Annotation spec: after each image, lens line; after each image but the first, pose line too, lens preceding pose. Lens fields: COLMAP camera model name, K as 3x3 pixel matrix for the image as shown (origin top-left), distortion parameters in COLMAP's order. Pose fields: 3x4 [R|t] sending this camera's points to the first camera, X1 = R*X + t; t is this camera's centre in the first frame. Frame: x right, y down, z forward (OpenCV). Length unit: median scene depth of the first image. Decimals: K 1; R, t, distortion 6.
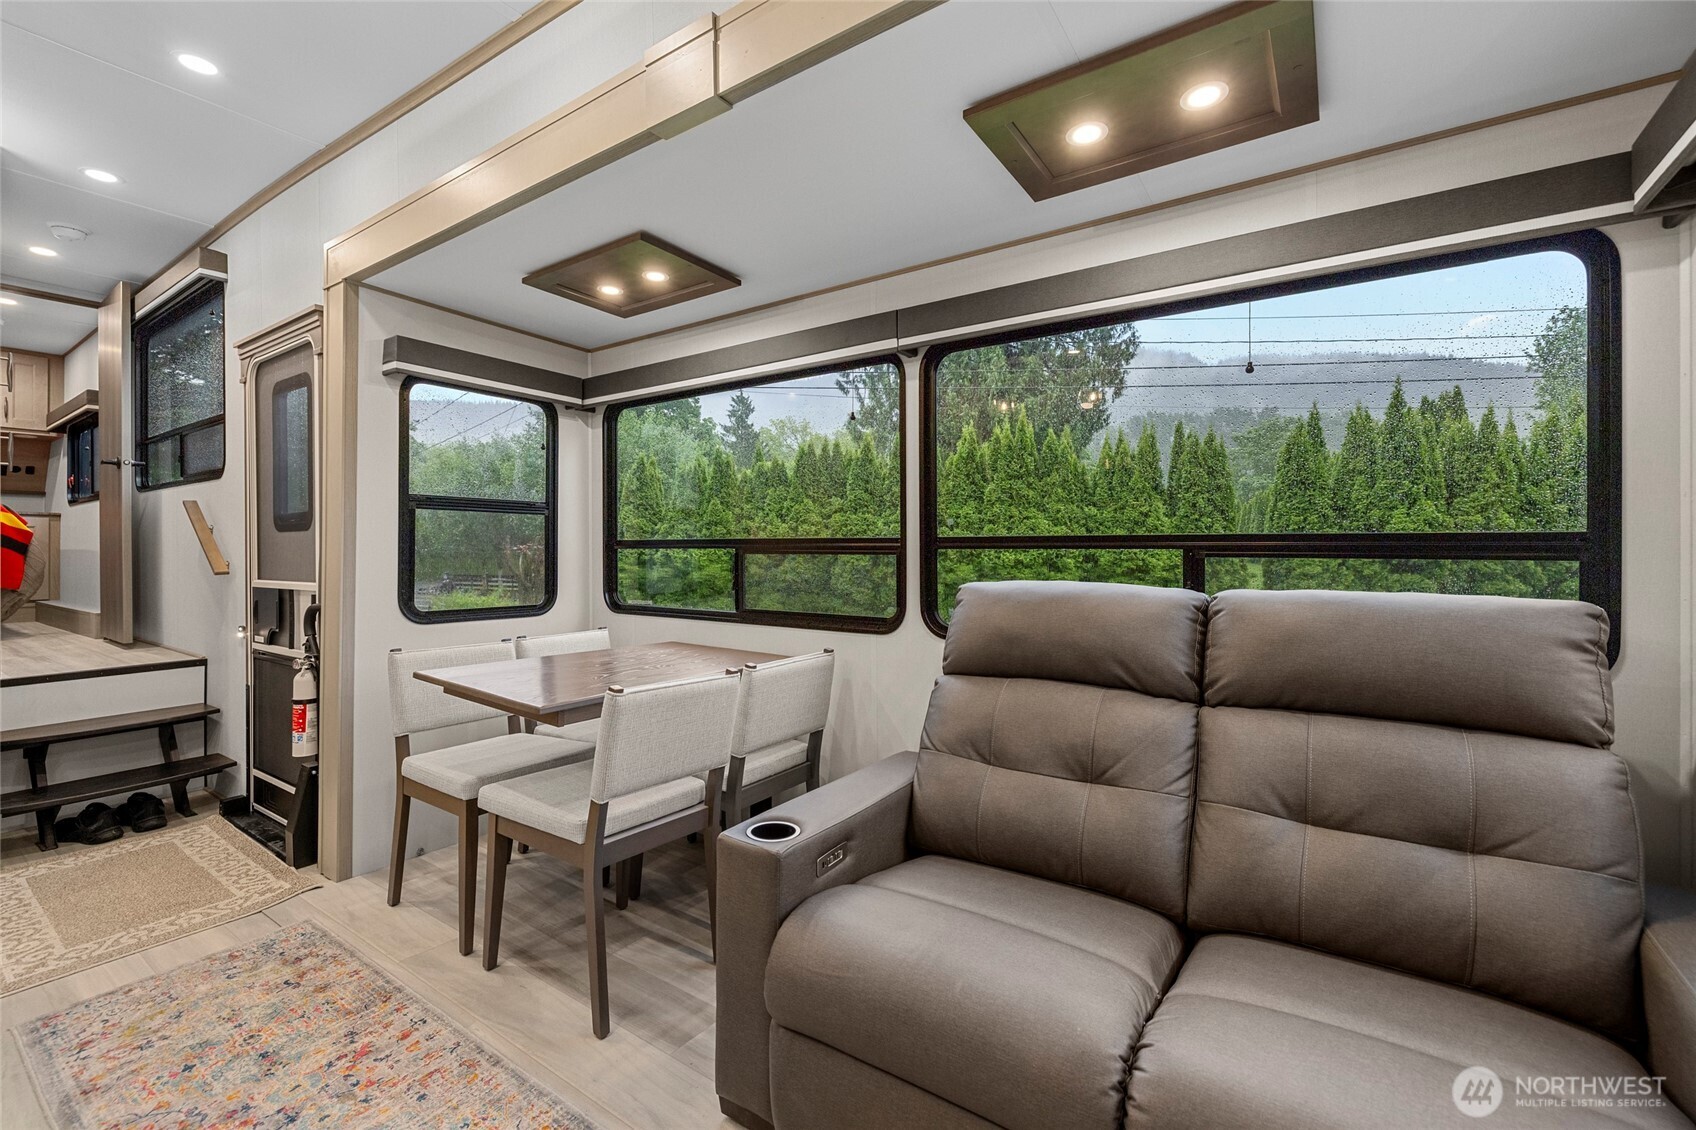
lens RADIAL K [[716.7, 0, 843.3], [0, 716.7, 549.9], [0, 0, 1]] dist [-0.000609, 0.000487]
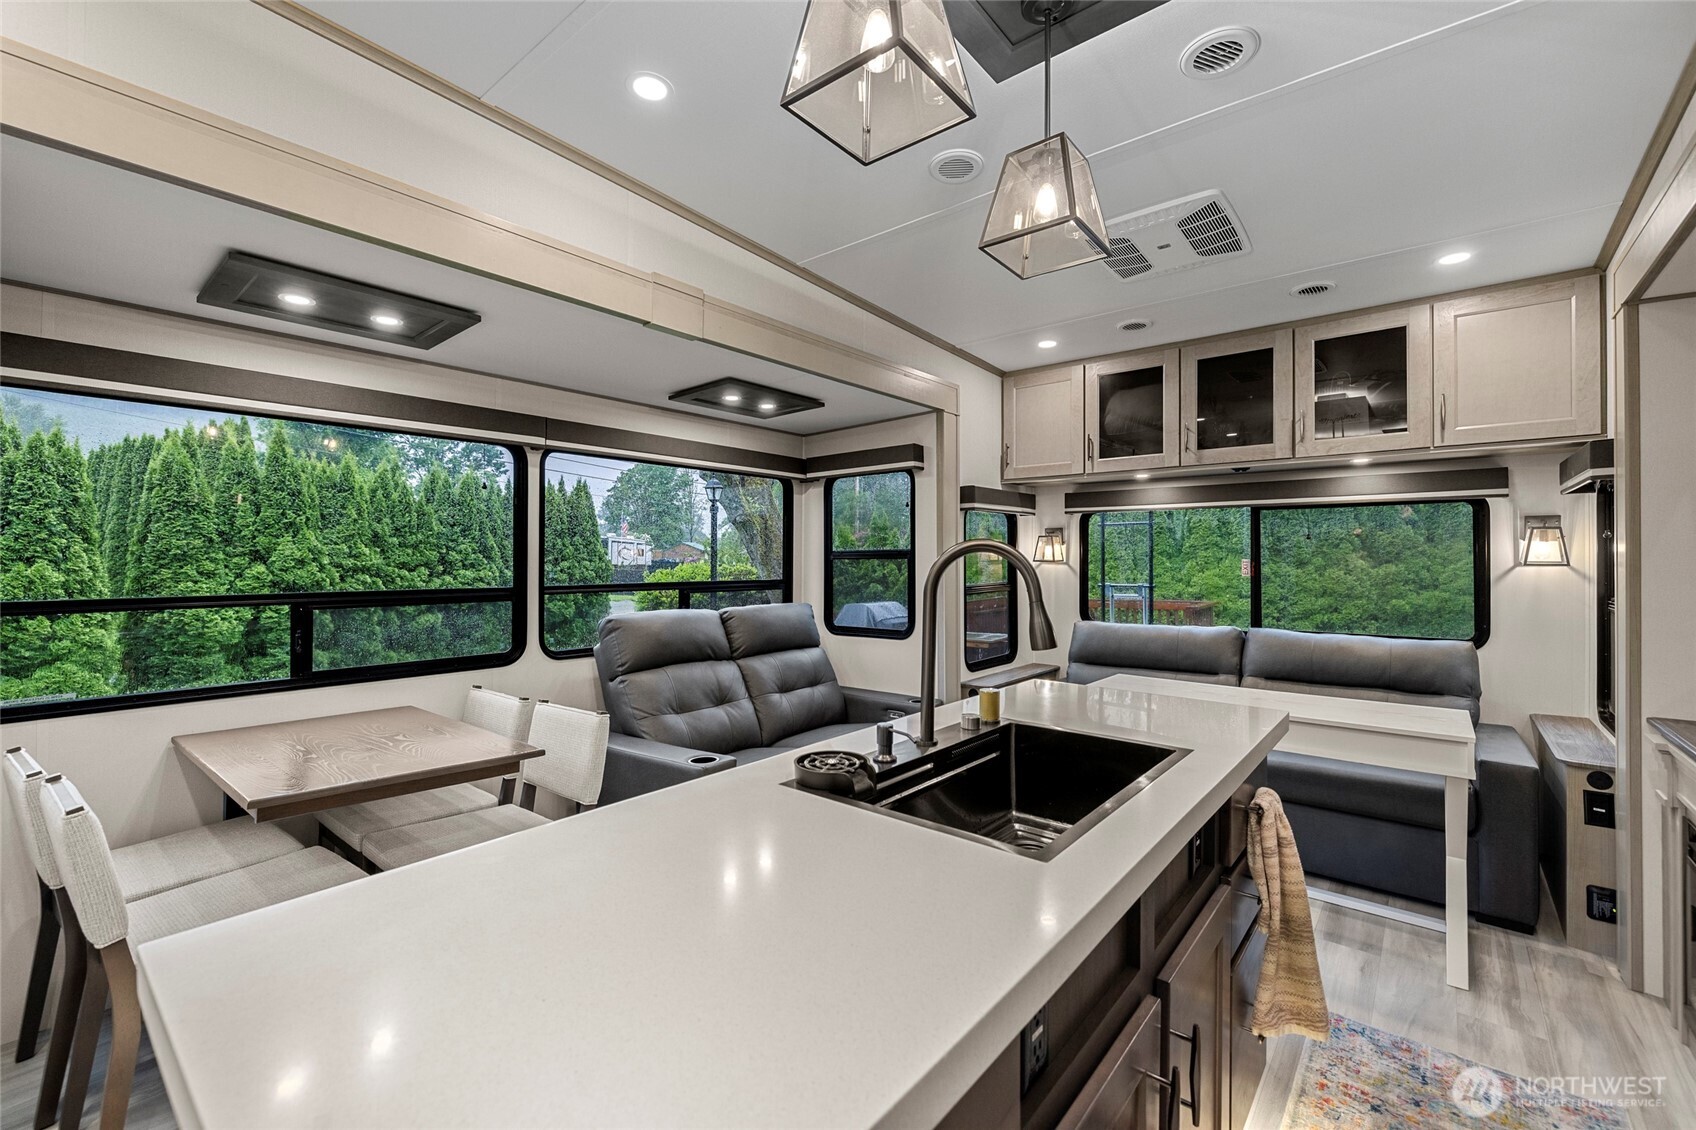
lens RADIAL K [[716.7, 0, 843.8], [0, 716.7, 554.7], [0, 0, 1]] dist [-0.000609, 0.000487]
pose [[0.090376, 0.010274, 0.995855, -0.956369], [0.008338, 0.999904, -0.011073, -0.046864], [-0.995873, 0.009304, 0.090282, 0.259733]]
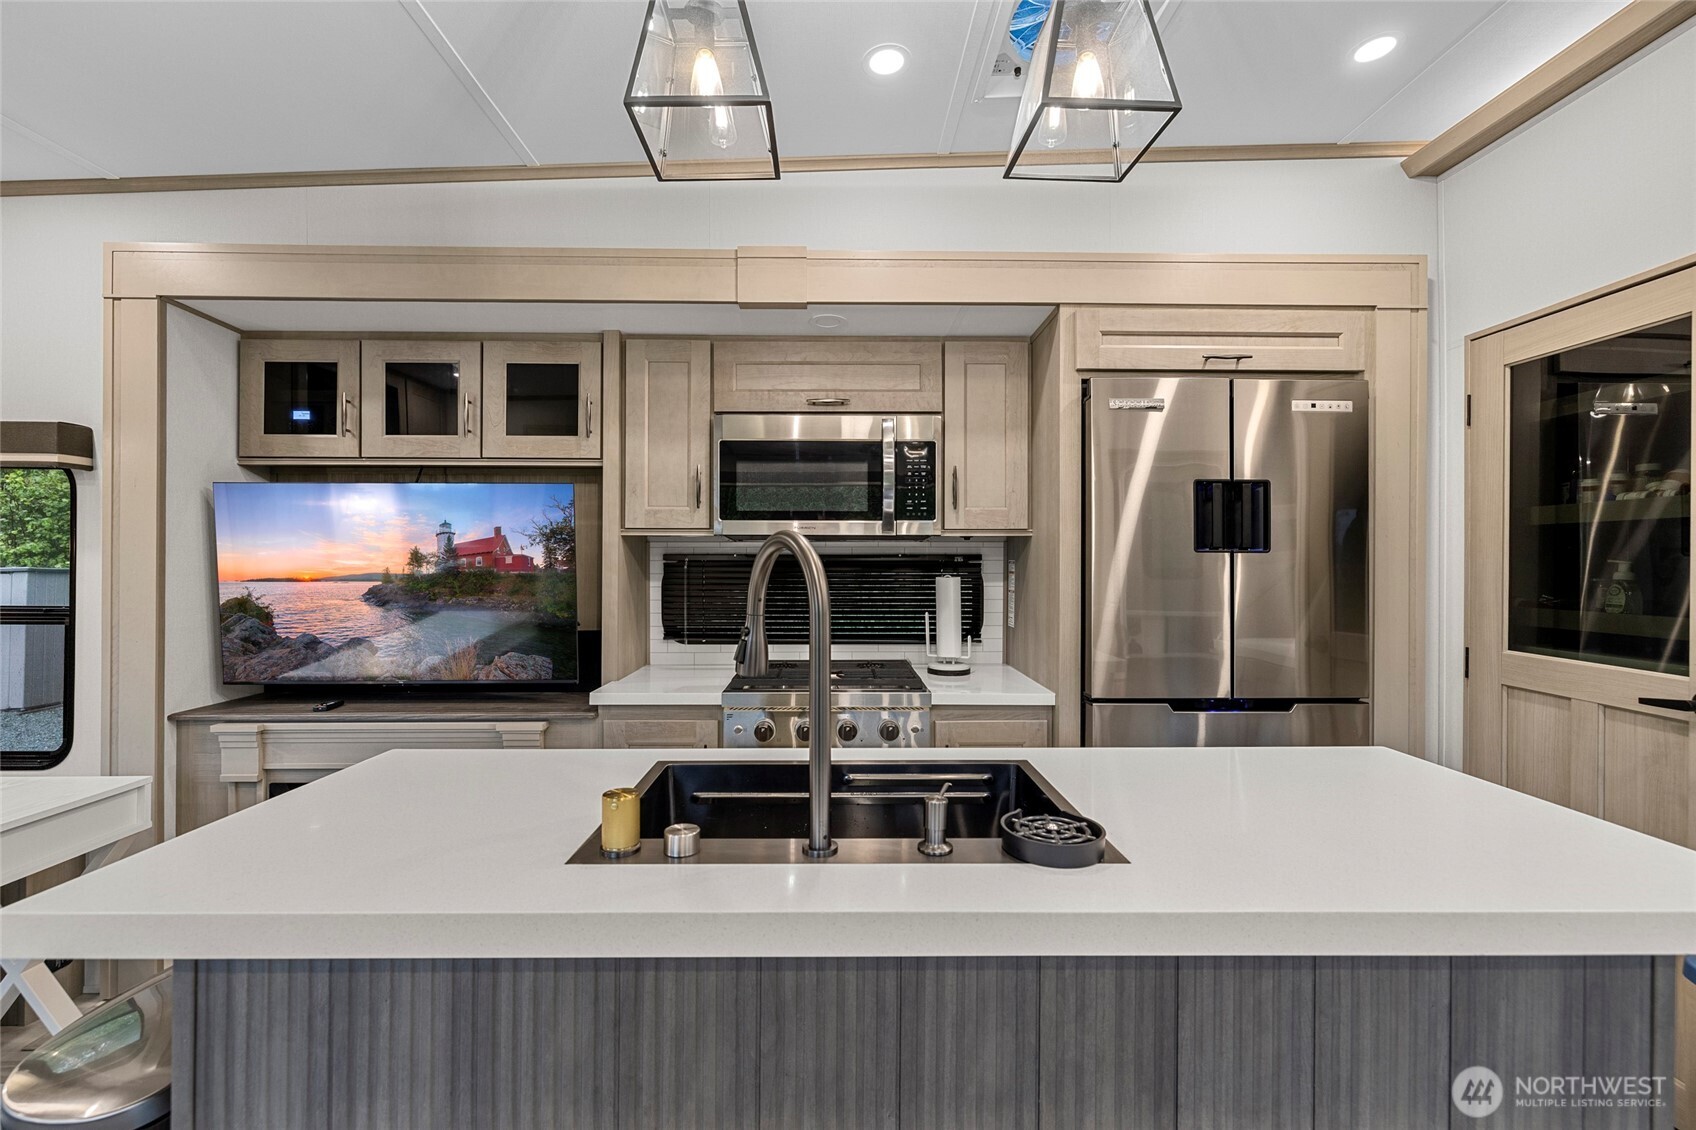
lens RADIAL K [[716.7, 0, 843.7], [0, 716.7, 558.4], [0, 0, 1]] dist [-0.000609, 0.000487]
pose [[-0.816512, -0.001057, -0.577327, -0.258342], [-0.005520, 0.999967, 0.005975, -0.052196], [0.577301, 0.008066, -0.816491, 0.524532]]
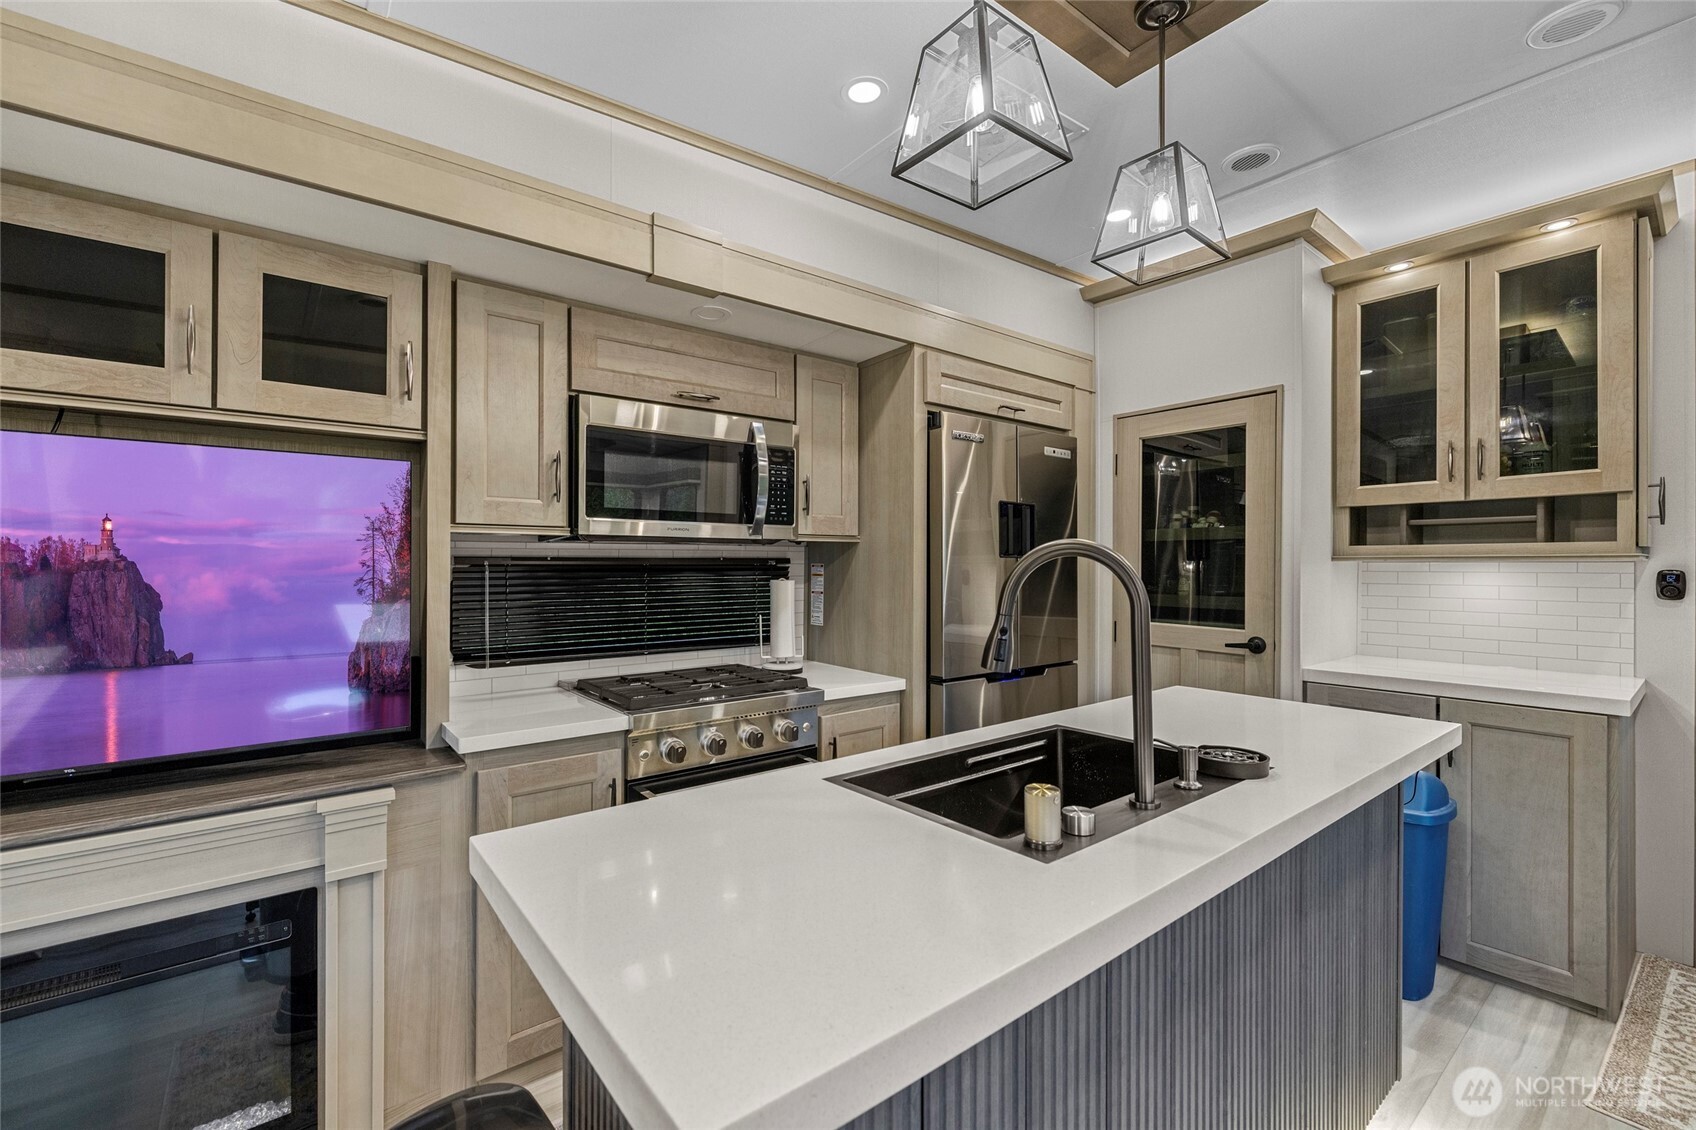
lens RADIAL K [[716.7, 0, 842.5], [0, 716.7, 561.6], [0, 0, 1]] dist [-0.000609, 0.000487]
pose [[-0.296185, 0.000539, -0.955130, -0.008641], [-0.010172, 0.999941, 0.003718, -0.052155], [0.955076, 0.010817, -0.296162, 0.208635]]
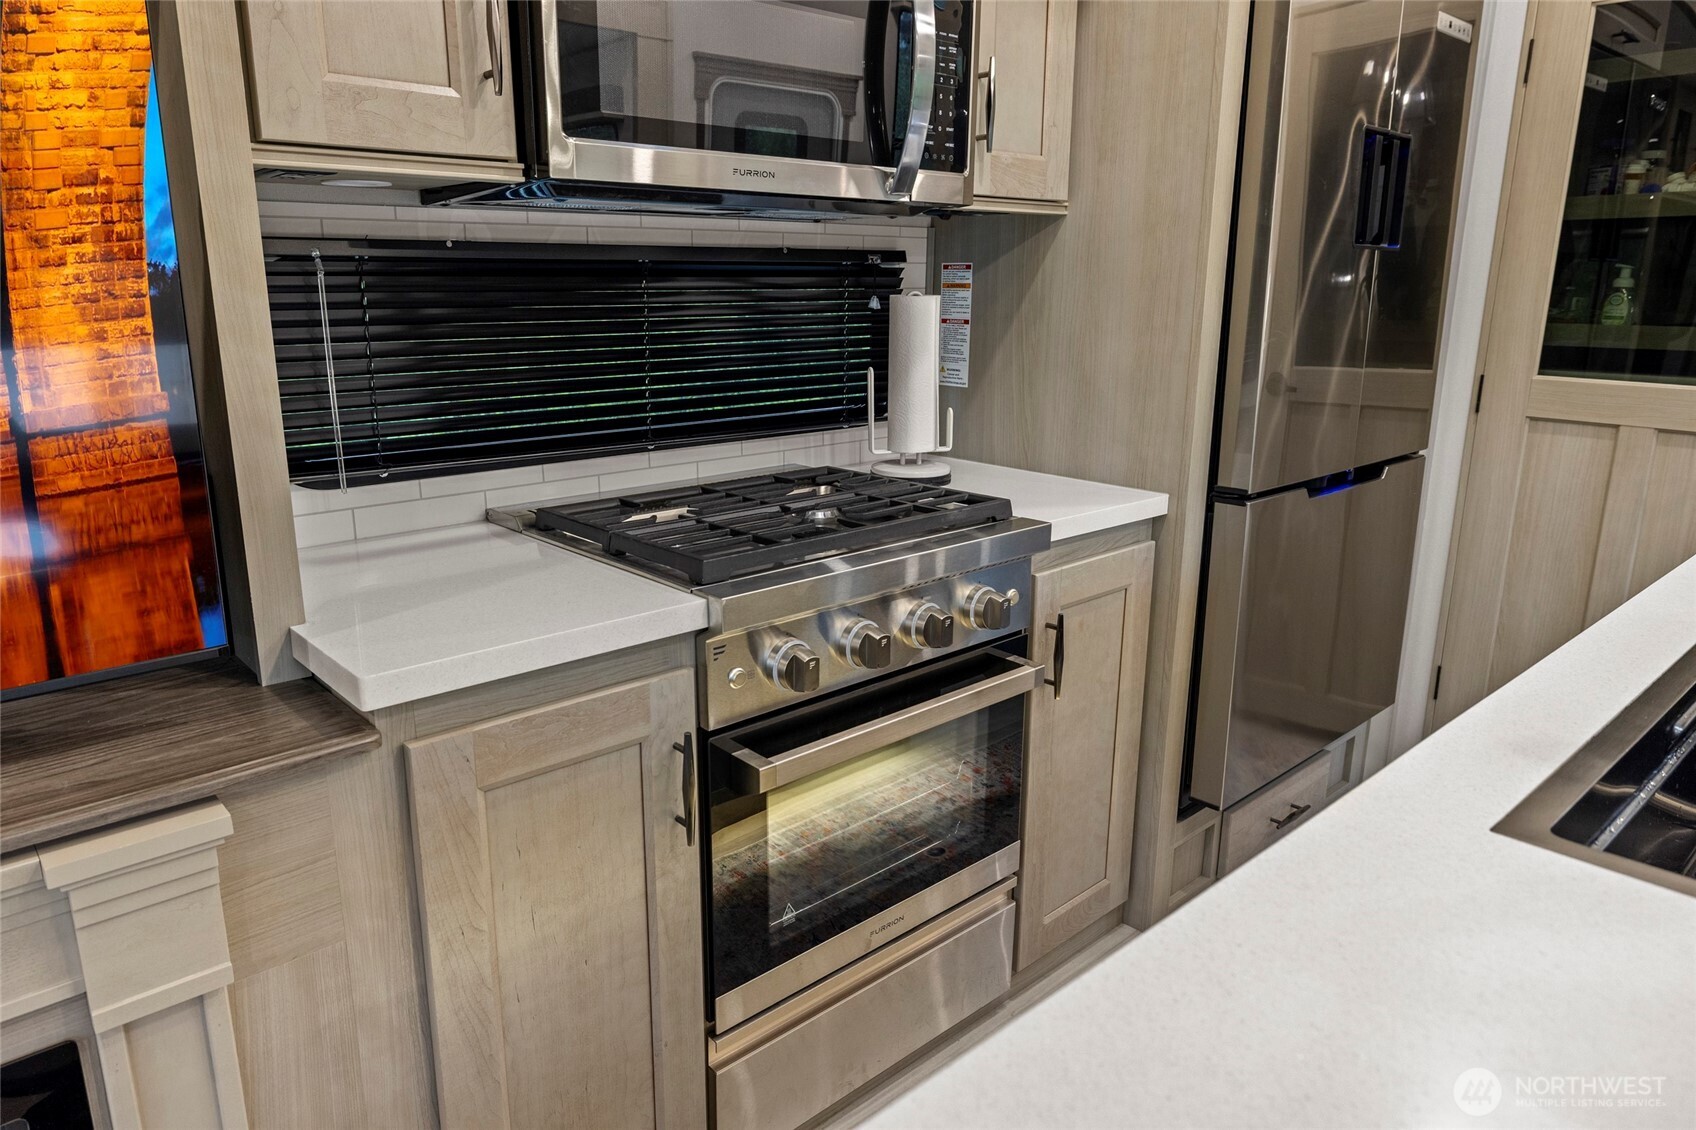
lens RADIAL K [[1097.6, 0, 837.6], [0, 1097.6, 546.7], [0, 0, 1]] dist [-0.003898, 0.000396]
pose [[-0.236924, 0.233770, -0.942984, -0.175707], [-0.011314, 0.969890, 0.243282, -0.037352], [0.971462, 0.068308, -0.227145, -0.027083]]
